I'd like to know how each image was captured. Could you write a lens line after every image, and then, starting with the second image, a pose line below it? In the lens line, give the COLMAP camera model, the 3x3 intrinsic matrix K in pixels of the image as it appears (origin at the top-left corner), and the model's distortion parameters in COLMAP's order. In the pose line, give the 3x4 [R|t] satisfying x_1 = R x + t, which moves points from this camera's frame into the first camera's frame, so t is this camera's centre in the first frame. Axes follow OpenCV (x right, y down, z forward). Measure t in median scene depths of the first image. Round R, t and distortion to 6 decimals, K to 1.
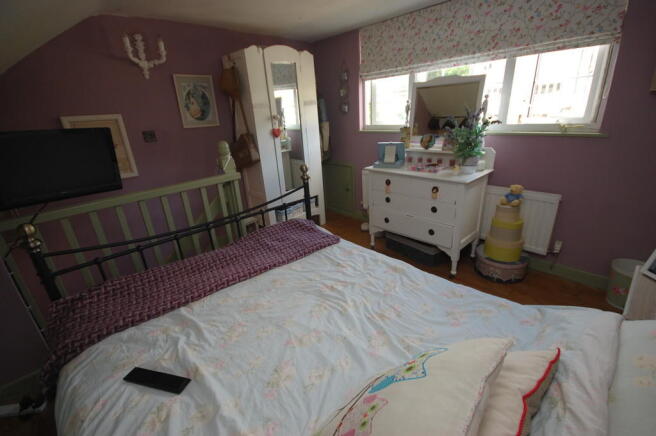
lens RADIAL K [[287.8, 0, 328.0], [0, 287.8, 218.0], [0, 0, 1]] dist [0.001835, 0.000369]
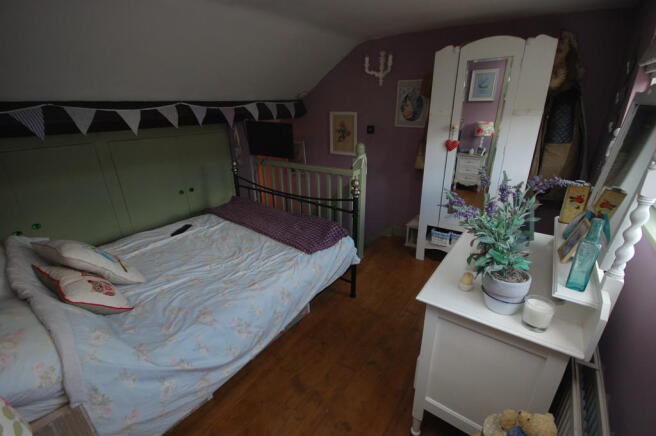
lens RADIAL K [[286.4, 0, 326.6], [0, 286.4, 221.4], [0, 0, 1]] dist [0.001003, -0.014184]
pose [[0.183782, 0.424200, -0.886723, 0.689801], [-0.343481, 0.872936, 0.346415, -0.303572], [0.921002, 0.240908, 0.306135, 0.516562]]
